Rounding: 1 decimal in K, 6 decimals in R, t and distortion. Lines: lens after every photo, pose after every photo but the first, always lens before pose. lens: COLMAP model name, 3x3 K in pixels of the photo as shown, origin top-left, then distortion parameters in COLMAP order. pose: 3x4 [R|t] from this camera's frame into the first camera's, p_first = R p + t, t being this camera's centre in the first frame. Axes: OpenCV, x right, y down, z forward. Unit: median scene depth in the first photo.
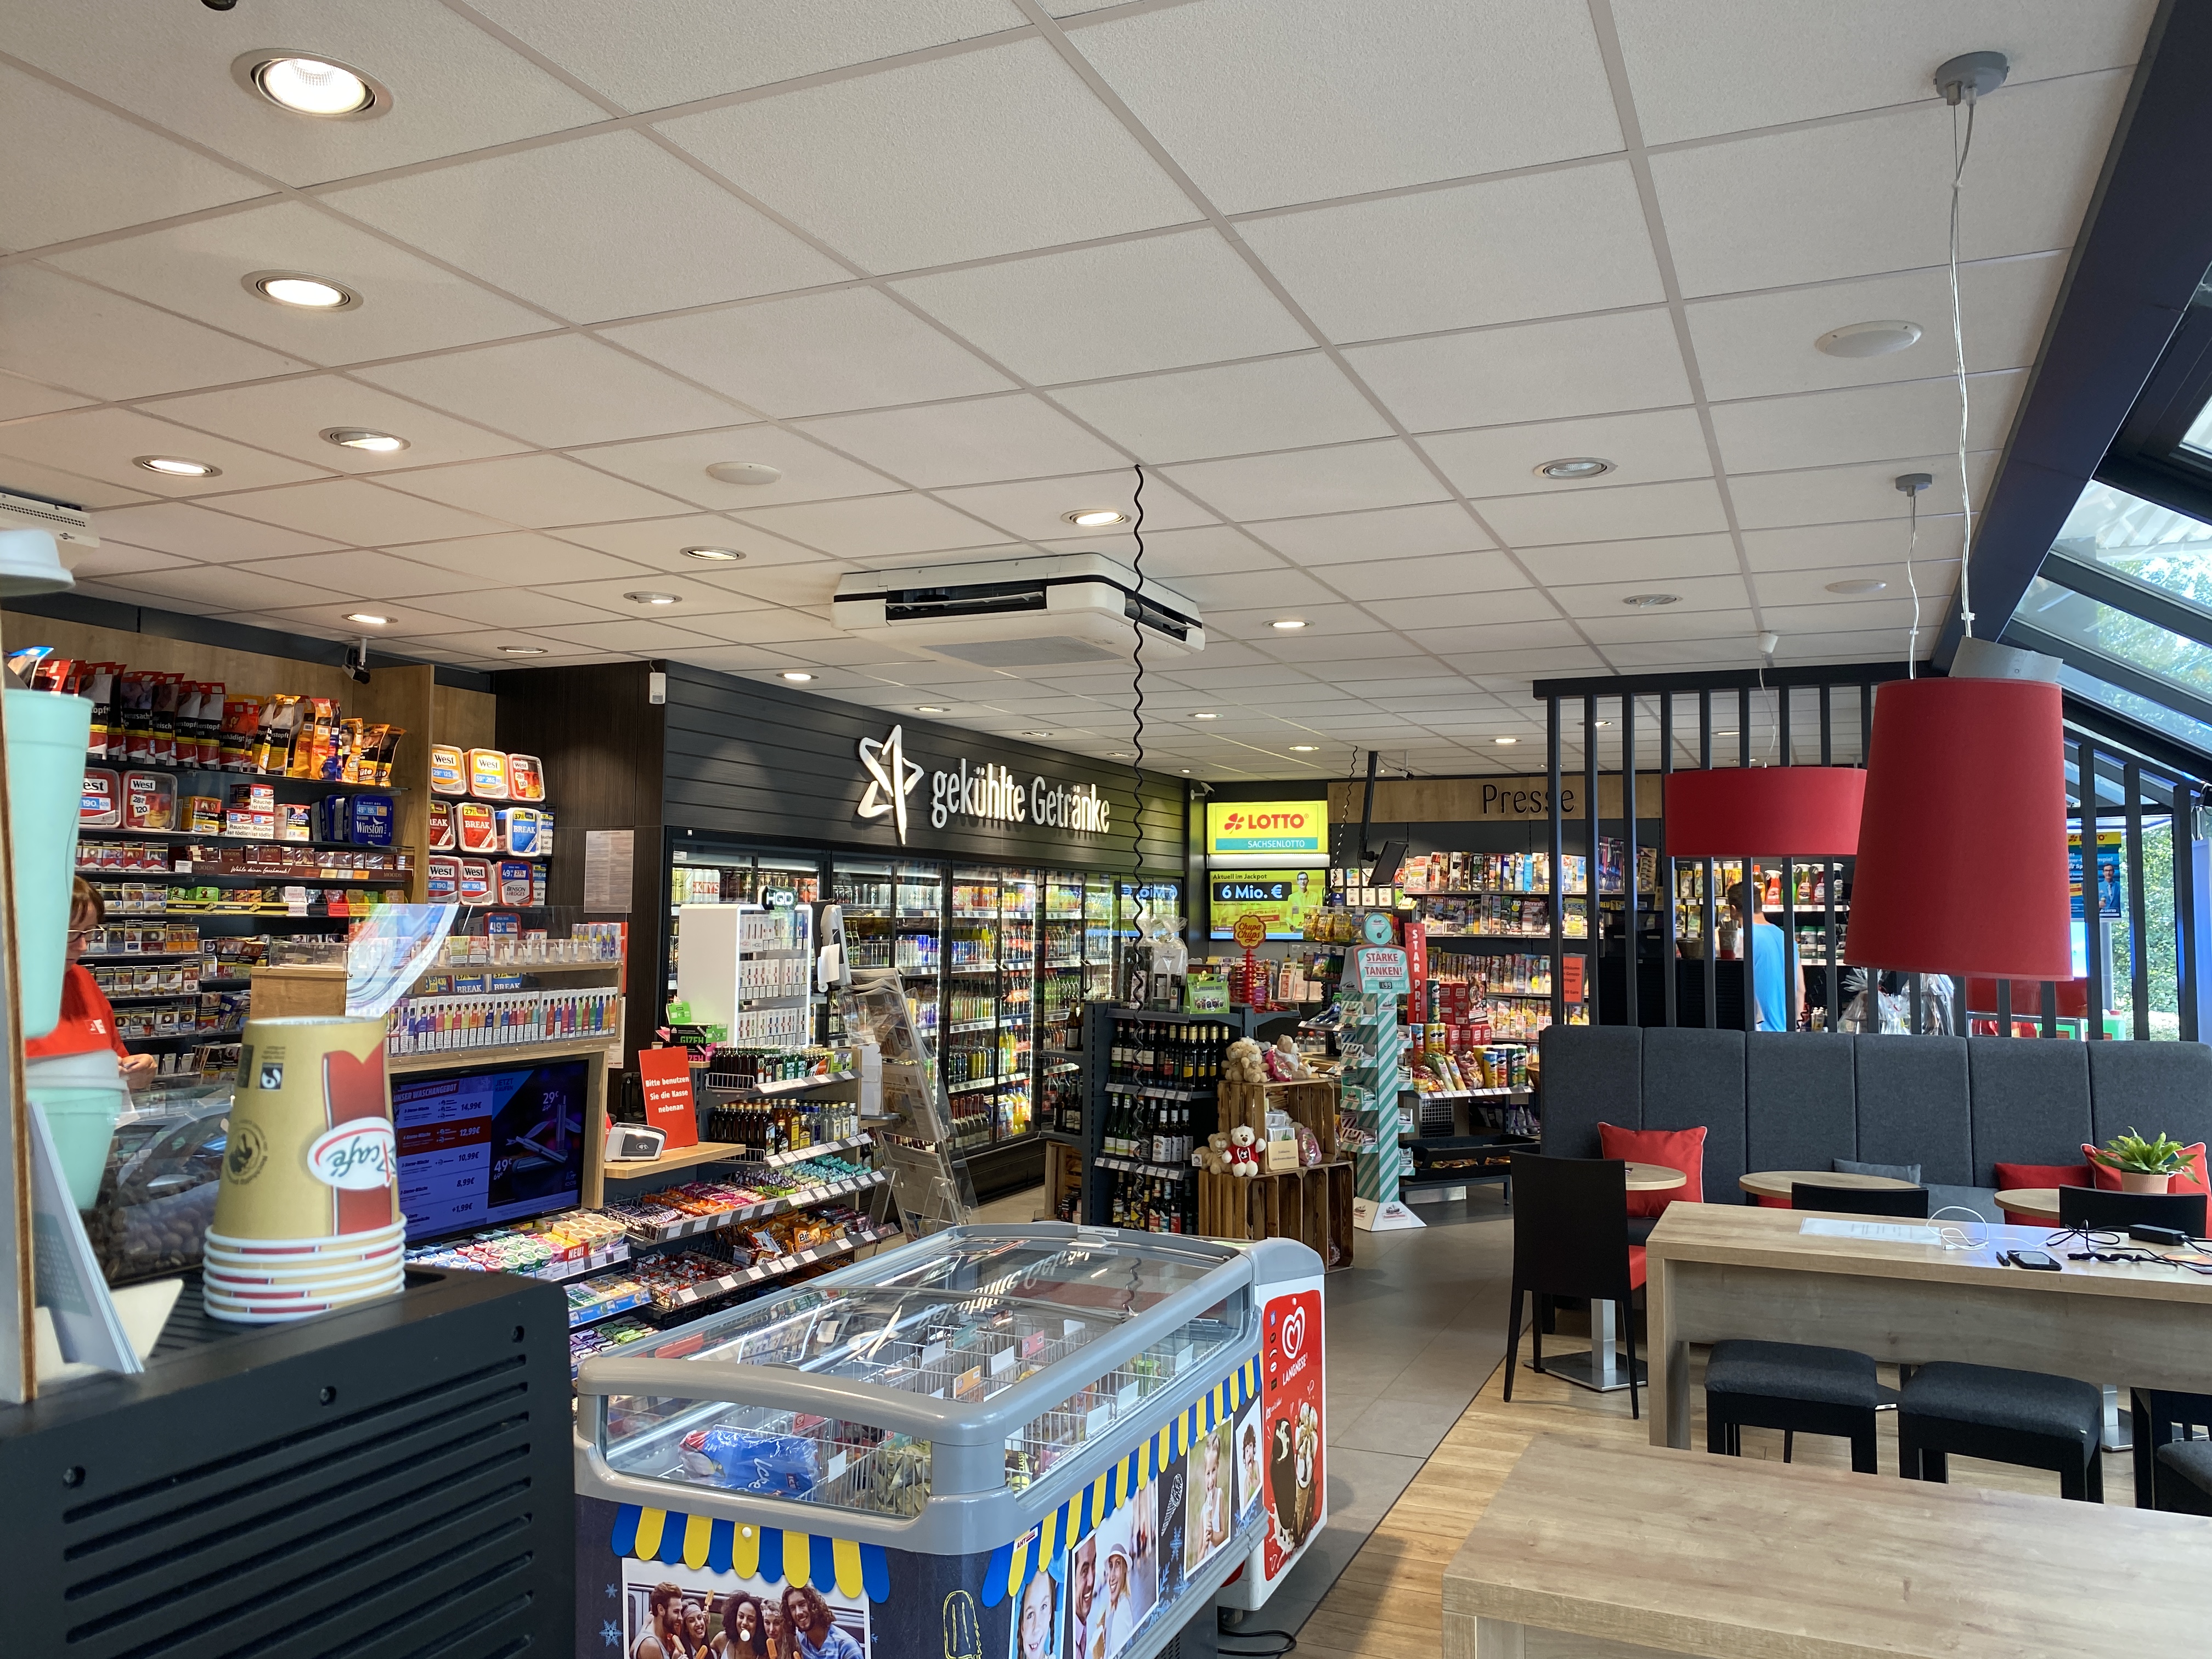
lens RADIAL K [[1681.3, 0, 1108.9], [0, 1681.3, 823.0], [0, 0, 1]] dist [0.003272, 0.000054]
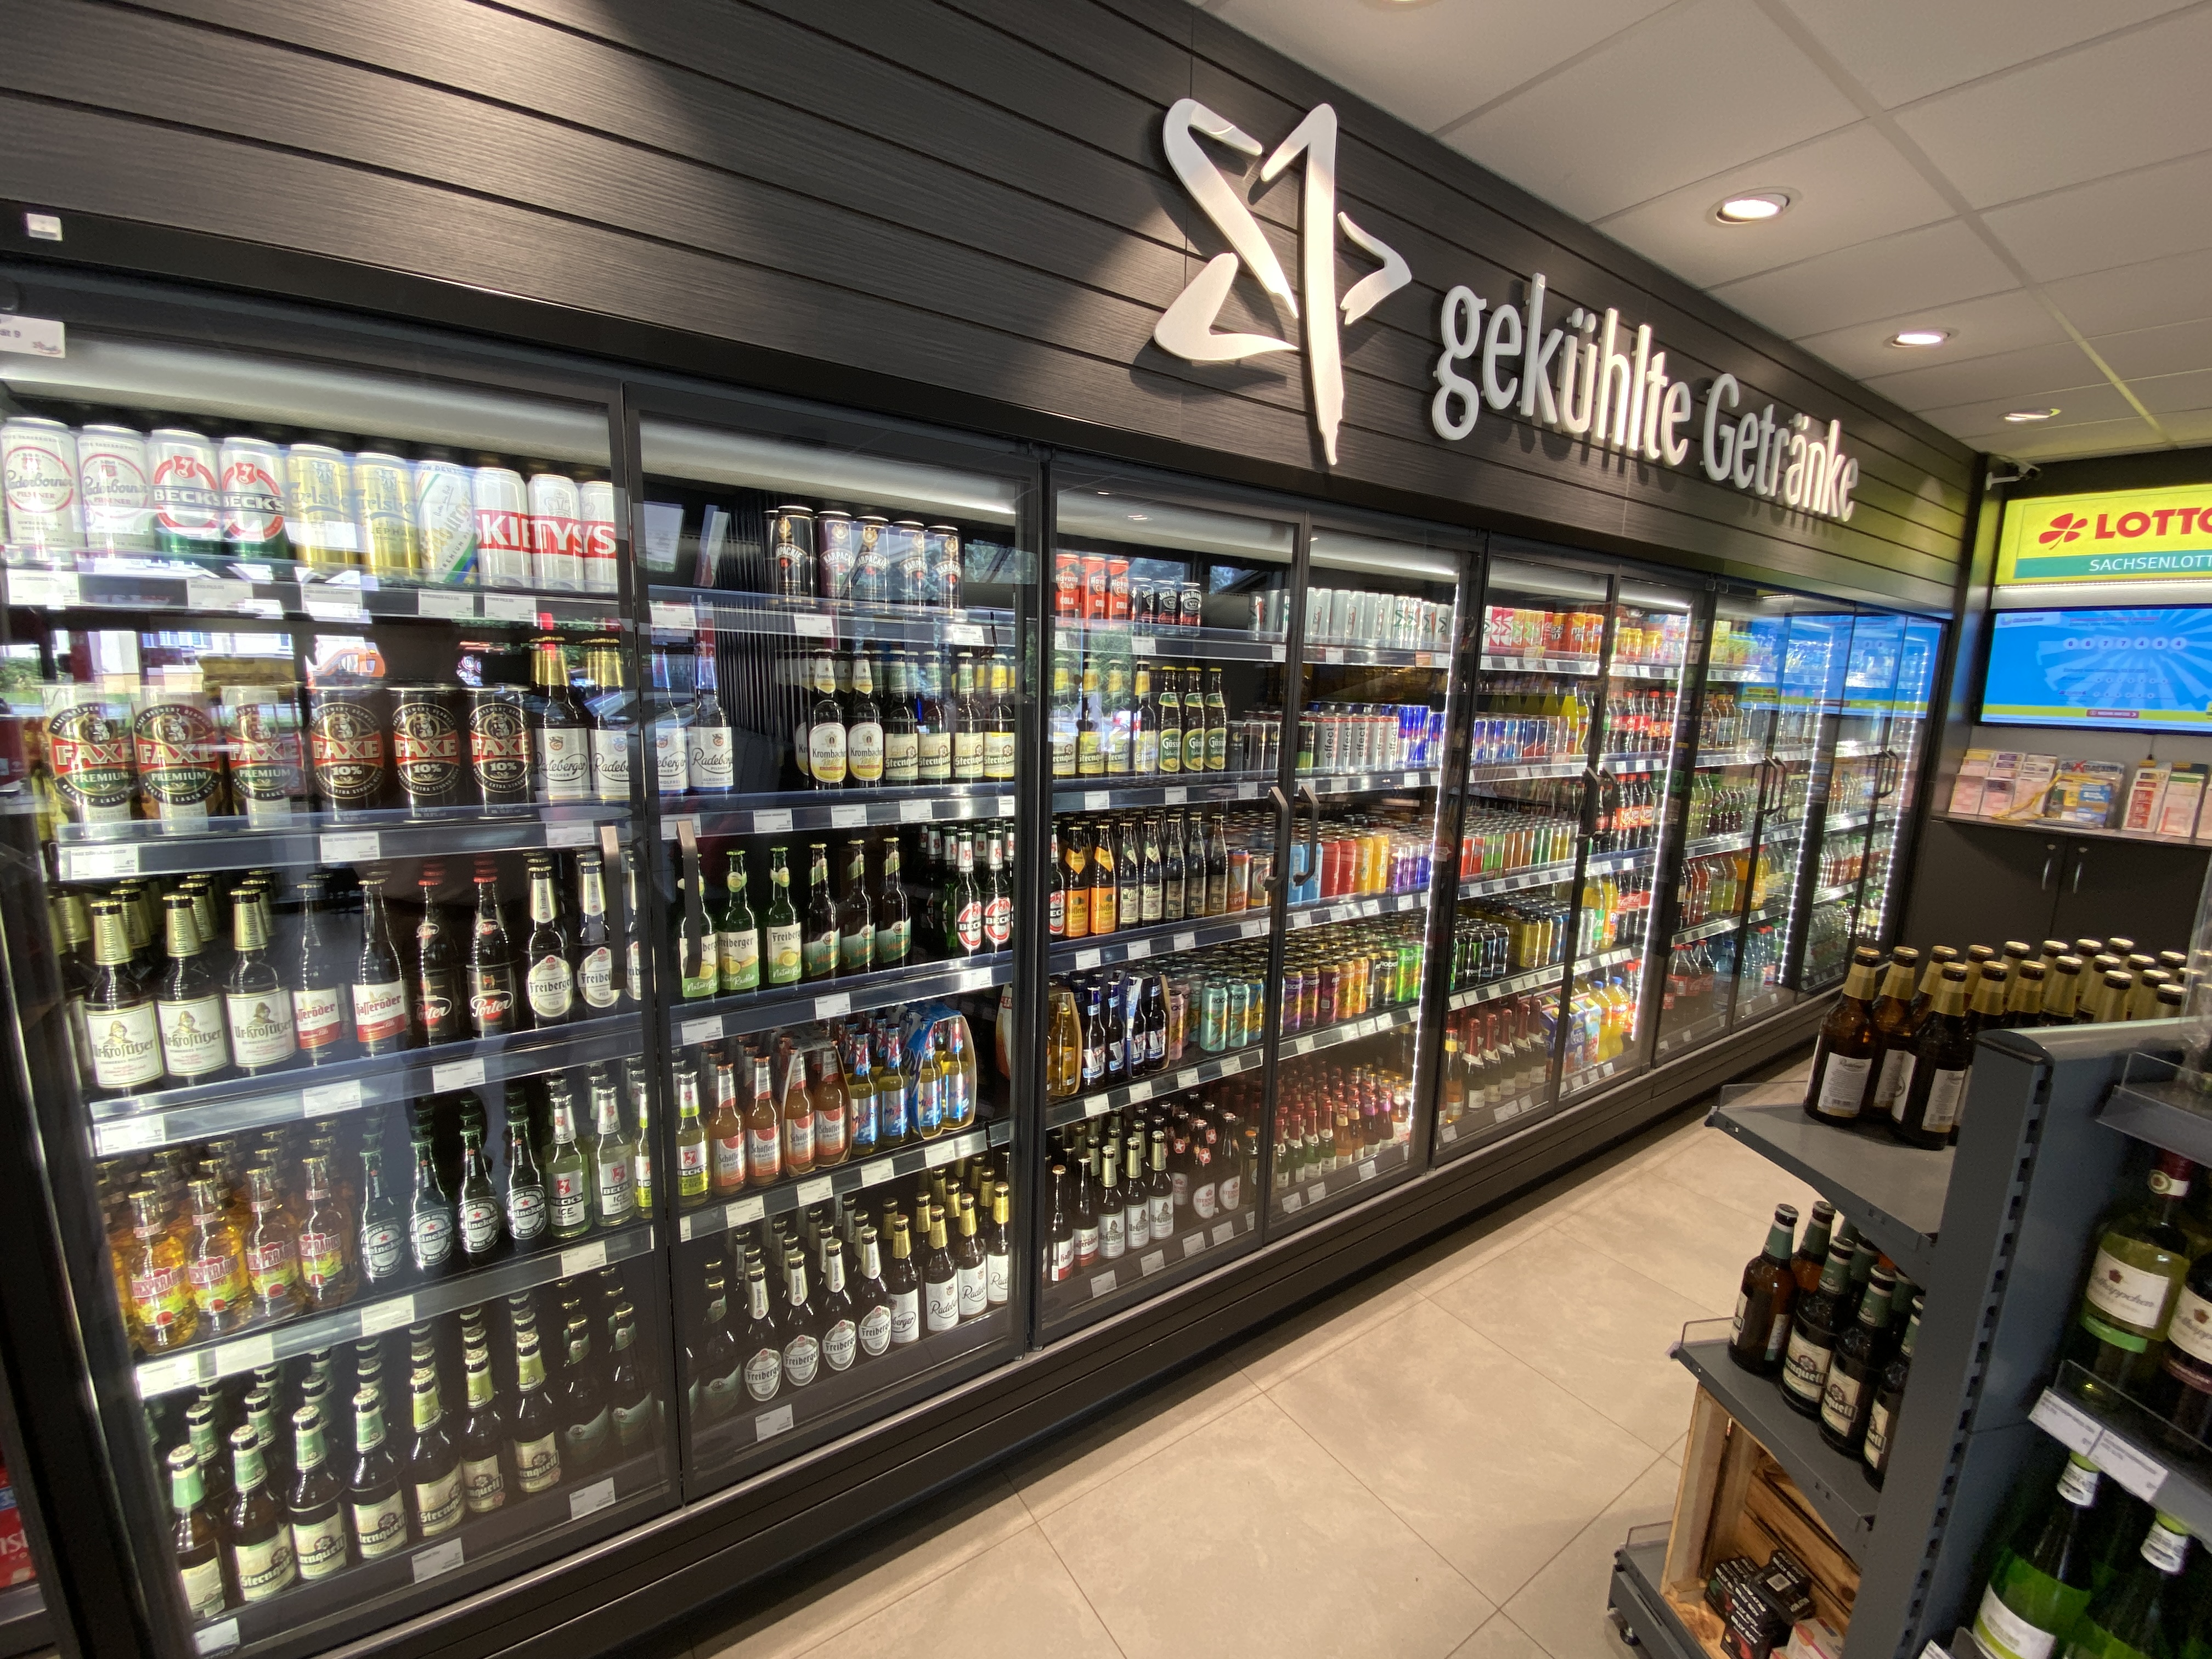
lens RADIAL K [[936.1, 0, 1126.2], [0, 936.1, 827.4], [0, 0, 1]] dist [0.009147, -0.000553]
pose [[0.853628, 0.098957, -0.511396, -0.039764], [0.007899, 0.979216, 0.202667, 0.044691], [0.520823, -0.177041, 0.835105, 0.696659]]
